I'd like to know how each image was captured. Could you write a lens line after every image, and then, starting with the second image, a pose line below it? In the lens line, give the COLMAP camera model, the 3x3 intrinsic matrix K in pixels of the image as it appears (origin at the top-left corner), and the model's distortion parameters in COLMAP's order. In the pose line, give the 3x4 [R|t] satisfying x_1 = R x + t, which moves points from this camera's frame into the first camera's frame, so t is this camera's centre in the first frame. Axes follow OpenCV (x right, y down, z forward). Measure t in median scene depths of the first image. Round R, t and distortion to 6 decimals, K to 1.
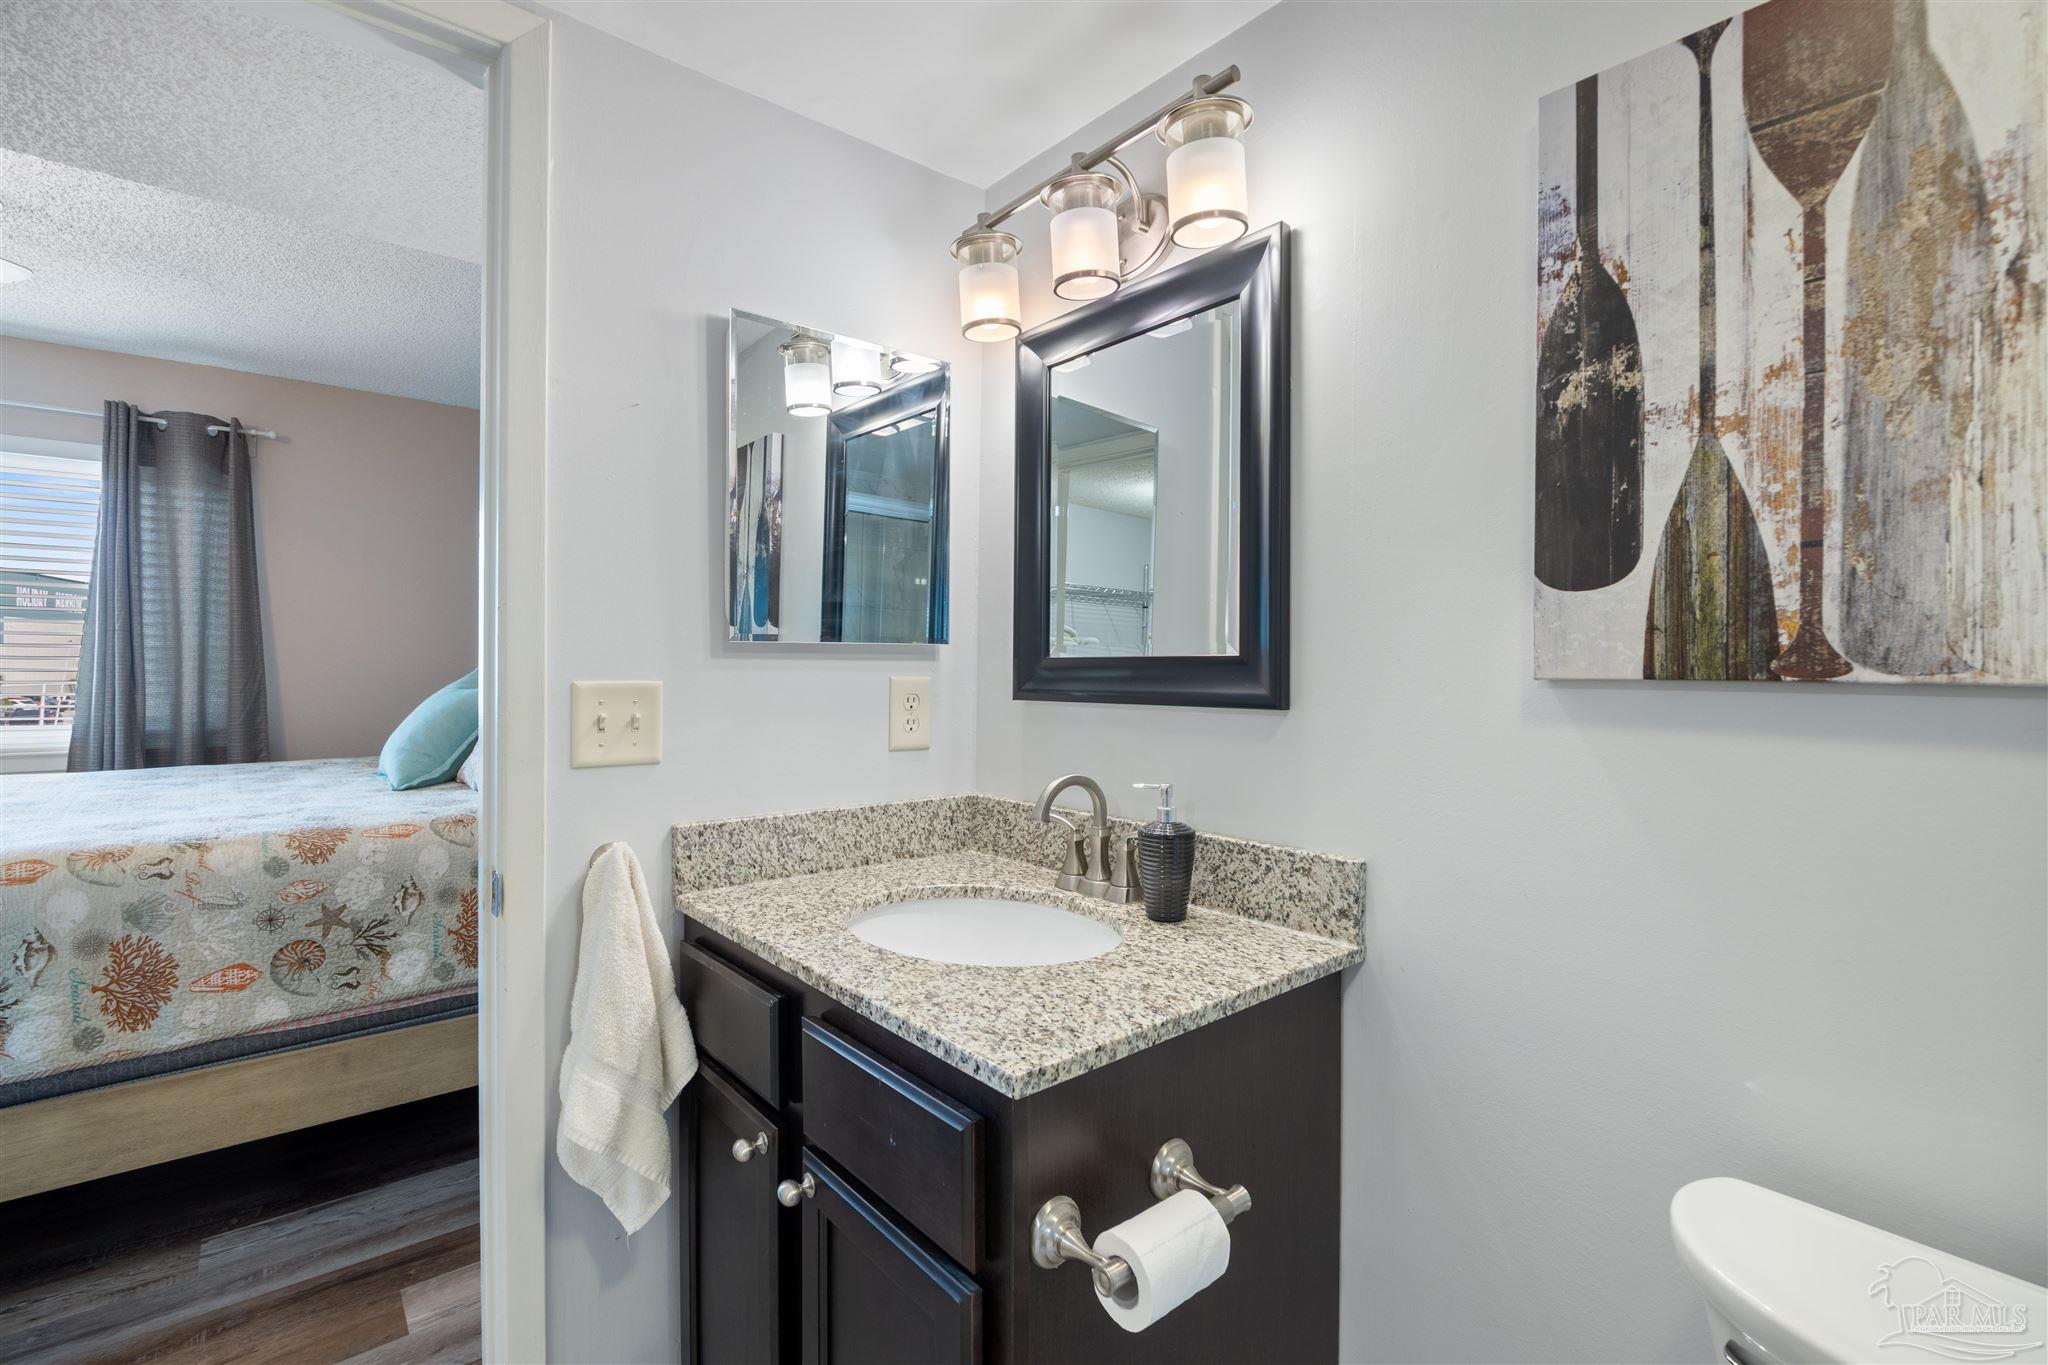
lens RADIAL K [[914.3, 0, 1027.2], [0, 914.3, 670.9], [0, 0, 1]] dist [-0.011579, 0.000093]
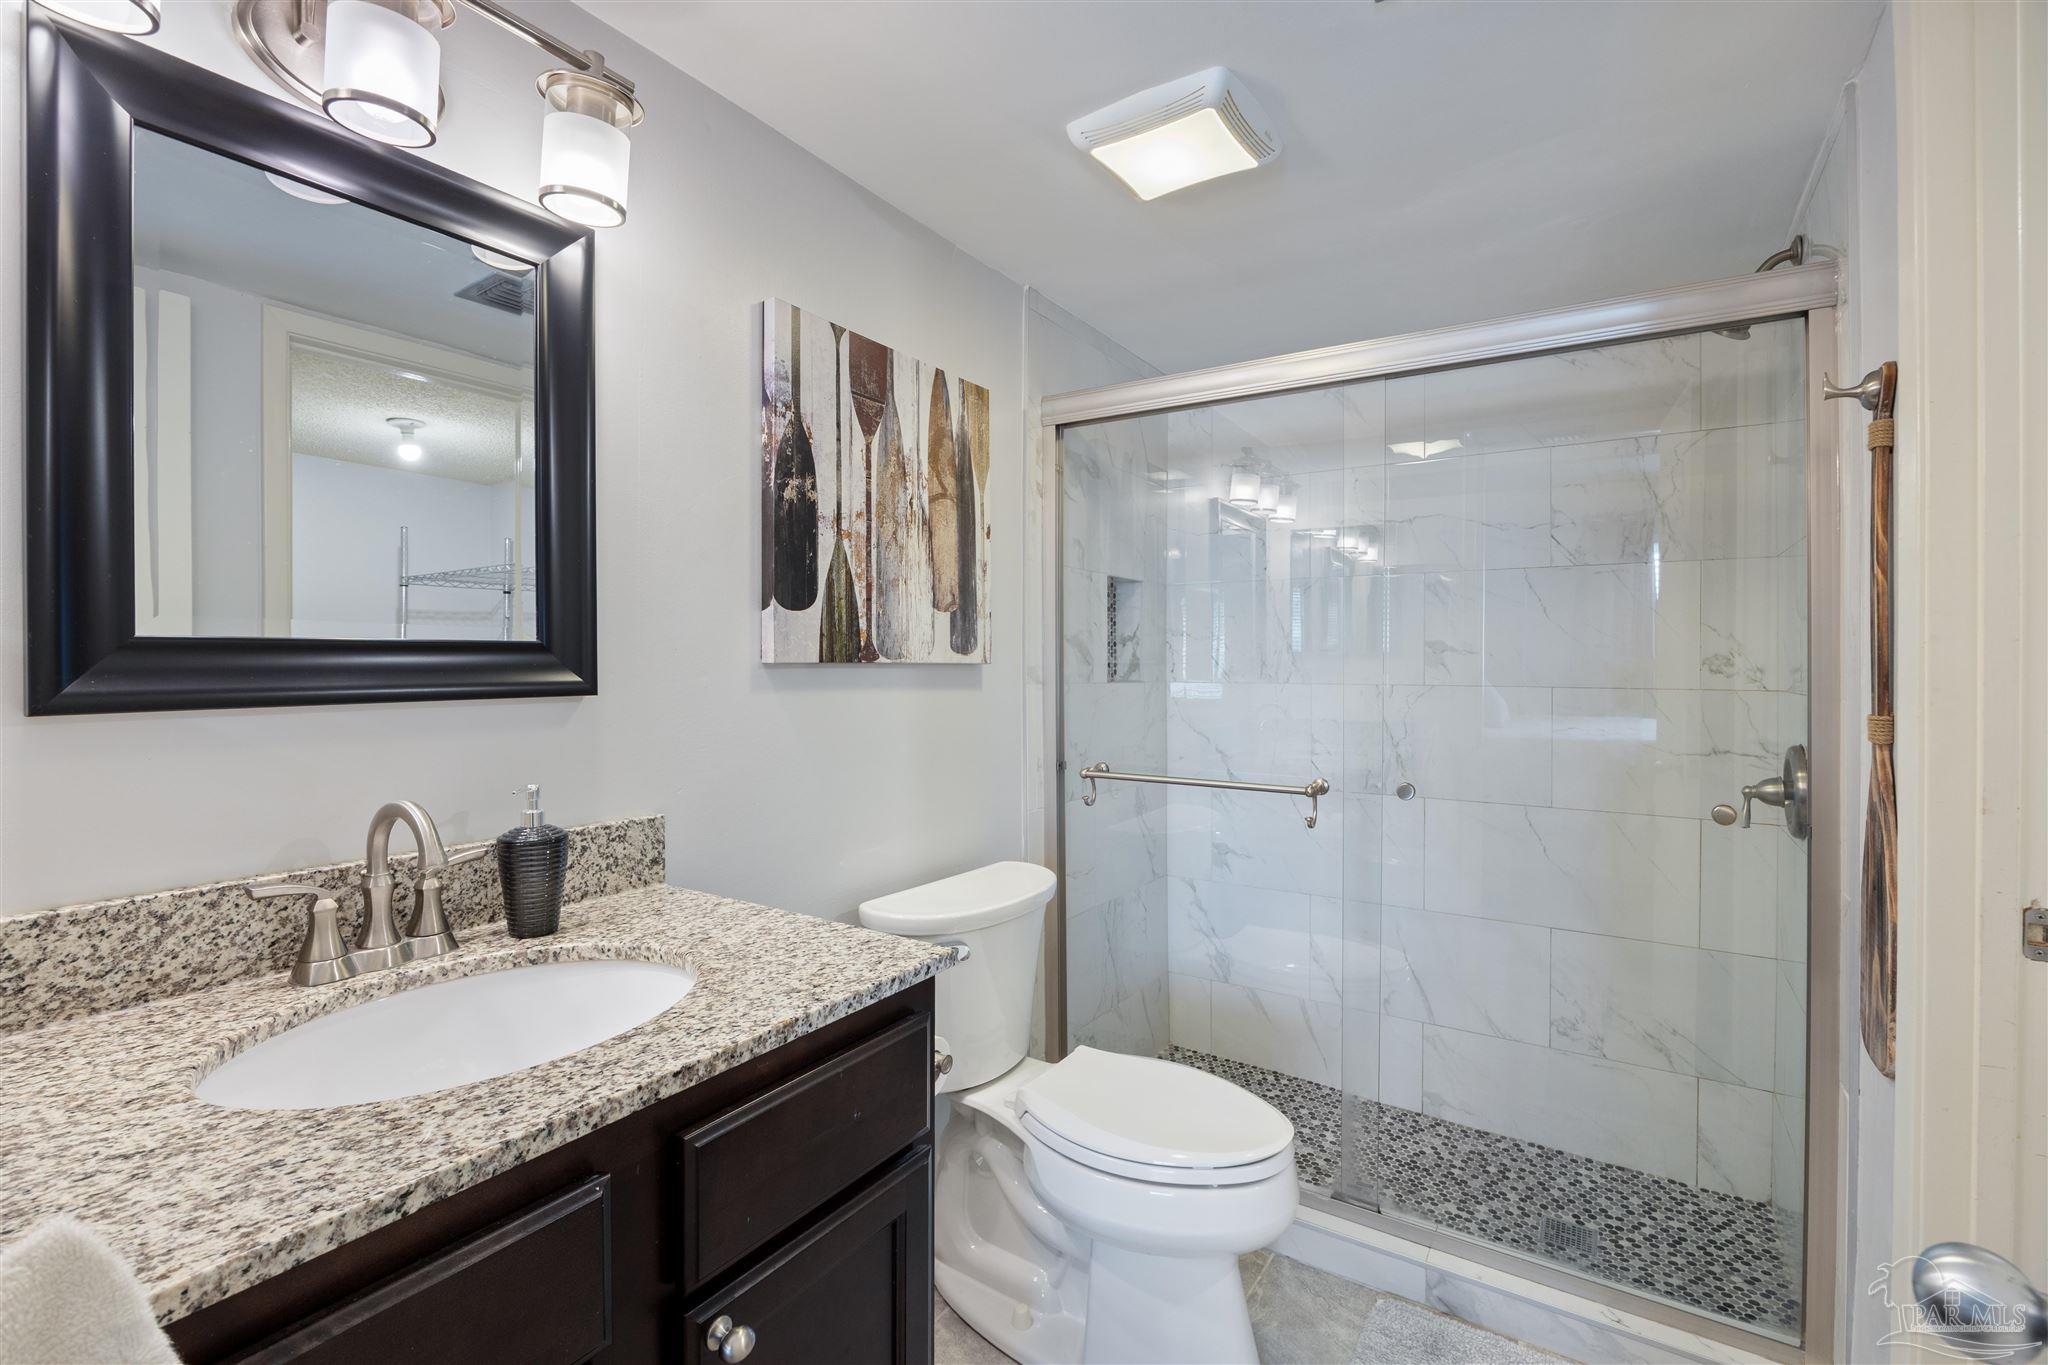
lens RADIAL K [[918.4, 0, 1028.2], [0, 918.4, 678.8], [0, 0, 1]] dist [-0.013912, -0.000002]
pose [[-0.285552, -0.025458, 0.958025, -1.175274], [-0.001868, 0.999660, 0.026008, -0.006848], [-0.958361, 0.005637, -0.285502, 1.093708]]
